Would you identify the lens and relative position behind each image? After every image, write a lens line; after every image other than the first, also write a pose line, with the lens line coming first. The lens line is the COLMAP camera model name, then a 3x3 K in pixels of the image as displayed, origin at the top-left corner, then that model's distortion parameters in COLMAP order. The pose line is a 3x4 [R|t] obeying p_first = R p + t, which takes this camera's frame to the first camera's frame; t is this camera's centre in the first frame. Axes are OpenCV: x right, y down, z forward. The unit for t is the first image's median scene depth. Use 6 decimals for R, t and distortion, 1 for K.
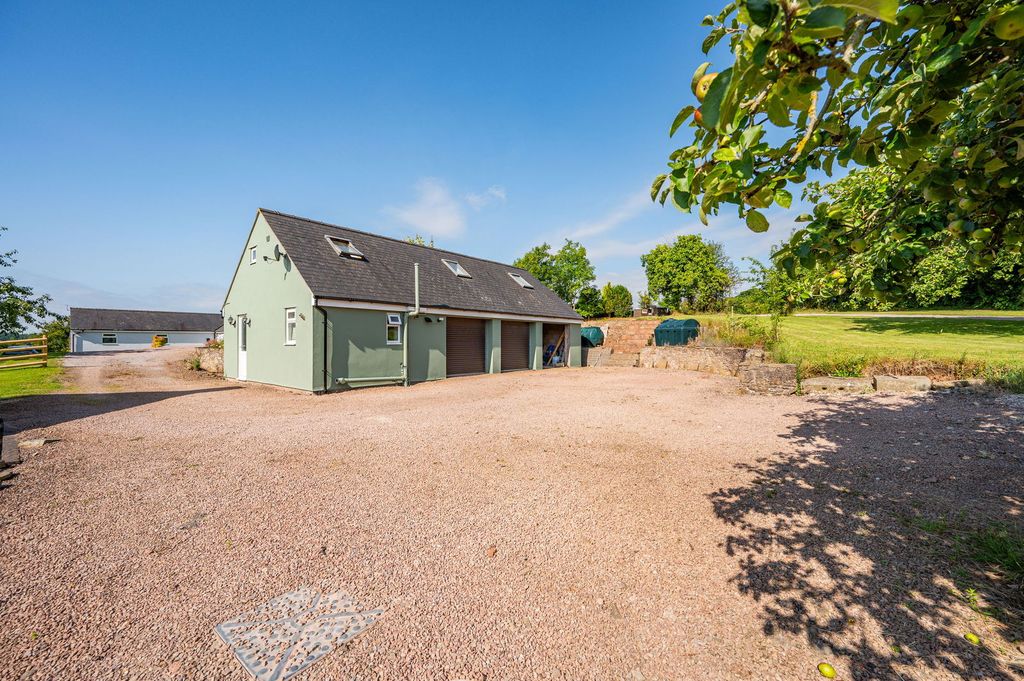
lens RADIAL K [[406.5, 0, 513.6], [0, 406.5, 339.8], [0, 0, 1]] dist [0.000134, -0.000110]
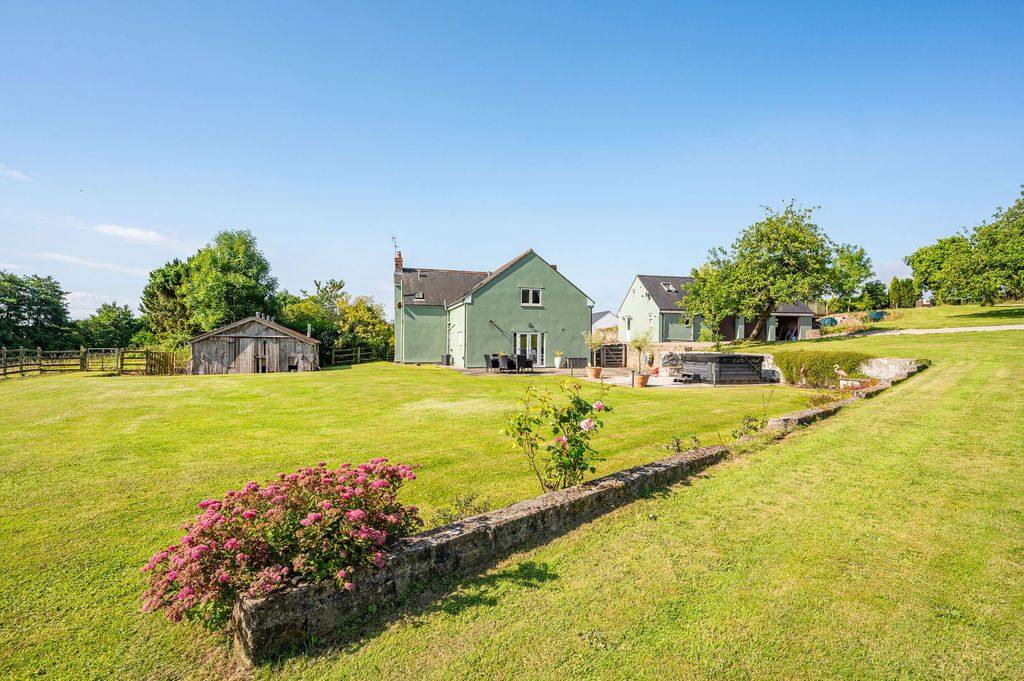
lens RADIAL K [[530.6, 0, 512.0], [0, 530.6, 340.5], [0, 0, 1]] dist [-0.001211, 0.000694]
pose [[0.793795, 0.004752, -0.608167, 0.771399], [-0.004010, 0.999989, 0.002580, 0.087178], [0.608172, 0.000391, 0.793805, -2.085943]]
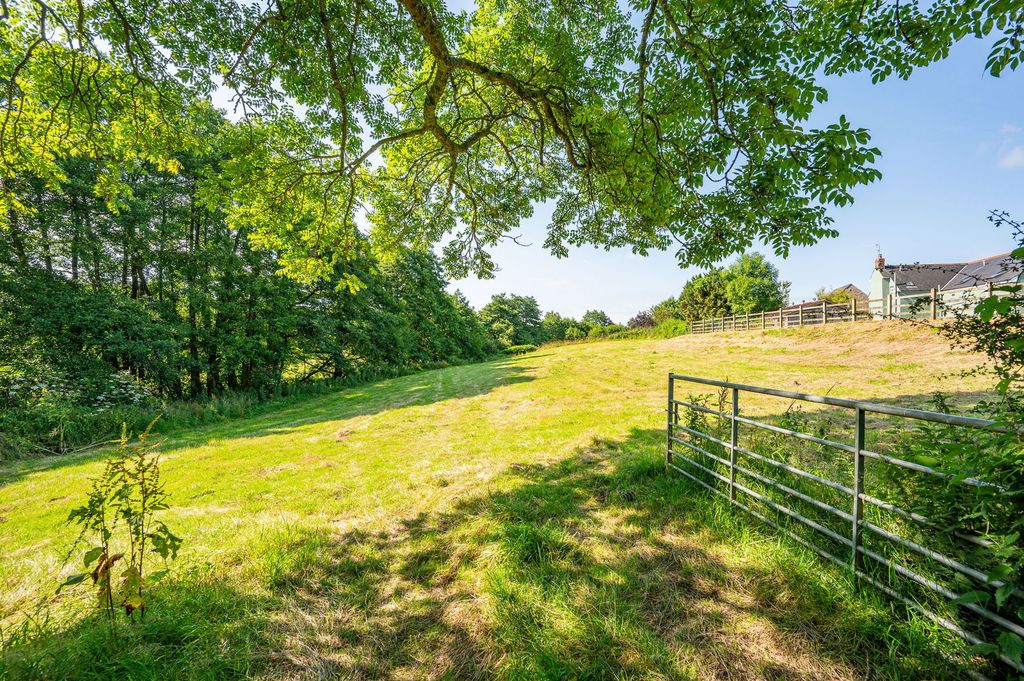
lens RADIAL K [[406.5, 0, 513.6], [0, 406.5, 339.8], [0, 0, 1]] dist [0.000134, -0.000110]
pose [[0.356082, 0.003289, -0.934449, 0.439854], [-0.002962, 0.999993, 0.002391, 0.260562], [0.934450, 0.001916, 0.356089, -3.839333]]
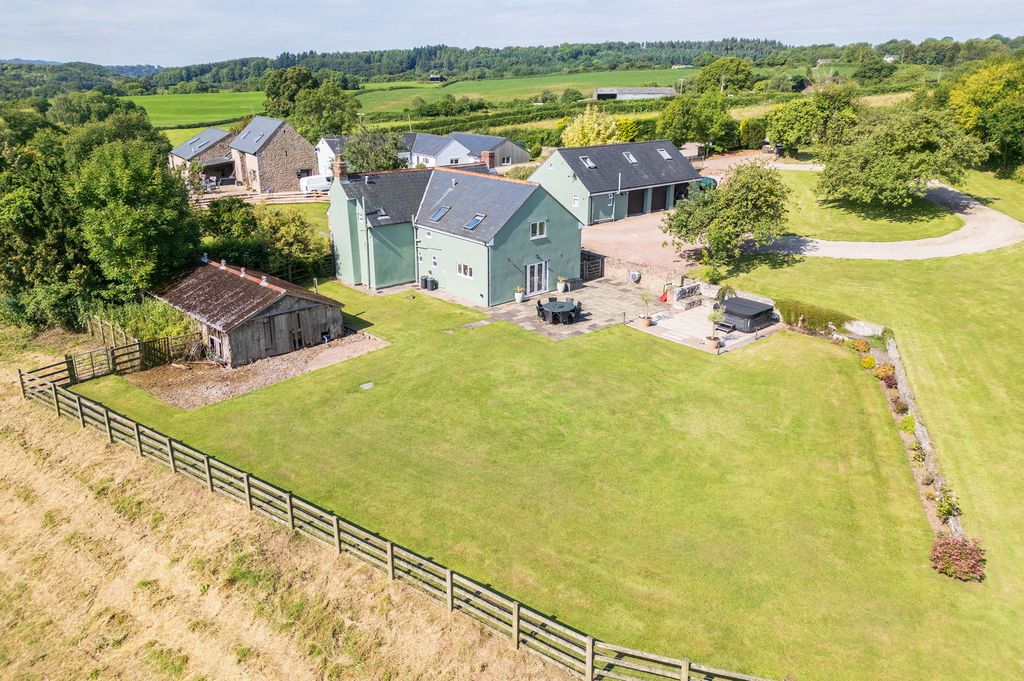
lens RADIAL K [[724.2, 0, 512.9], [0, 724.2, 280.2], [0, 0, 1]] dist [0.082726, -0.075693]
pose [[0.981812, 0.051975, -0.182602, -0.033234], [-0.000540, 0.962558, 0.271074, -0.718847], [0.189854, -0.266045, 0.945080, -3.301876]]
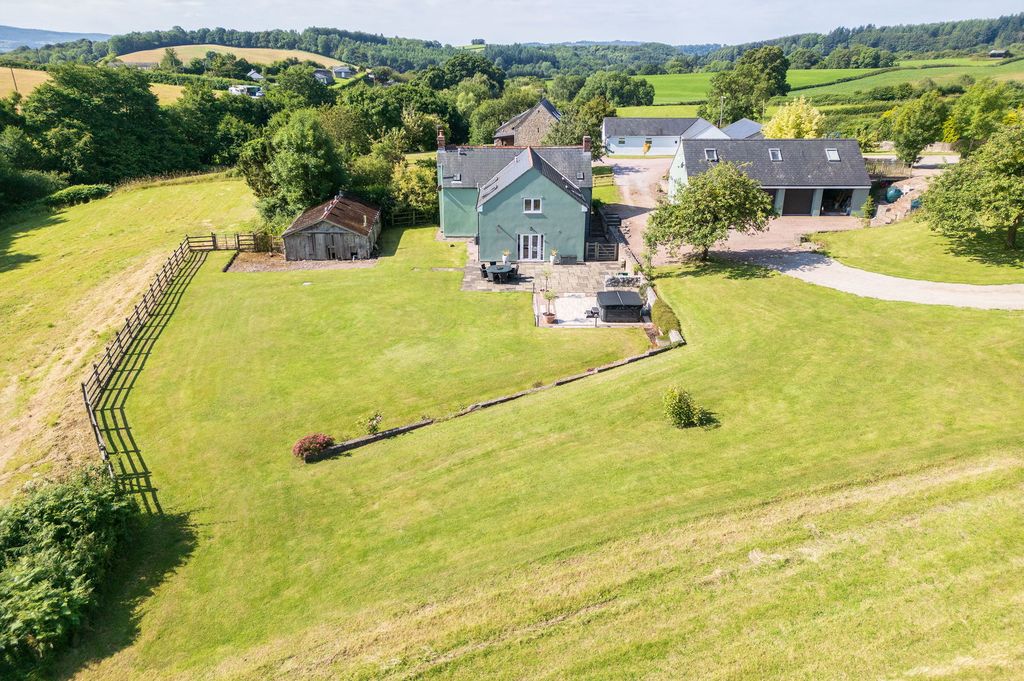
lens RADIAL K [[709.3, 0, 511.8], [0, 709.3, 315.9], [0, 0, 1]] dist [0.062305, -0.047758]
pose [[0.628001, 0.270733, -0.729602, 2.174804], [-0.001171, 0.937863, 0.347004, -0.801454], [0.778212, -0.217065, 0.589296, -2.589364]]
